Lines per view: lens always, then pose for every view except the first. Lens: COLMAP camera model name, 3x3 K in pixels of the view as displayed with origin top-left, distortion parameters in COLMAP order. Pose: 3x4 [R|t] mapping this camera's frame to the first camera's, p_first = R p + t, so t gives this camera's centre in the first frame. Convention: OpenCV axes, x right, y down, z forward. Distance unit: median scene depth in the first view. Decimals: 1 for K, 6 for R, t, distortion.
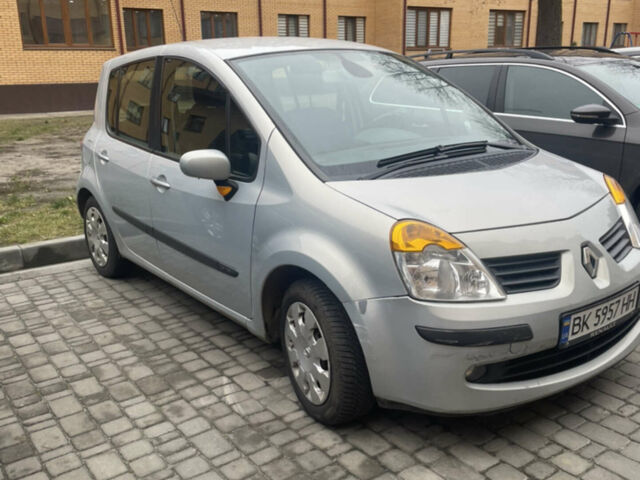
lens RADIAL K [[657.1, 0, 322.4], [0, 657.1, 236.7], [0, 0, 1]] dist [0.047121, 0.000000]
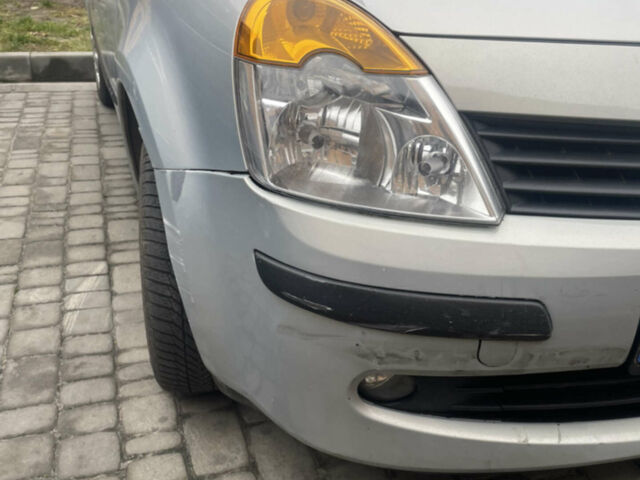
lens RADIAL K [[657.1, 0, 315.4], [0, 657.1, 243.2], [0, 0, 1]] dist [0.047121, 0.000000]
pose [[0.950059, 0.191658, -0.246283, 0.246605], [-0.140094, 0.967132, 0.212200, 0.035015], [0.278859, -0.167100, 0.945683, 0.551978]]
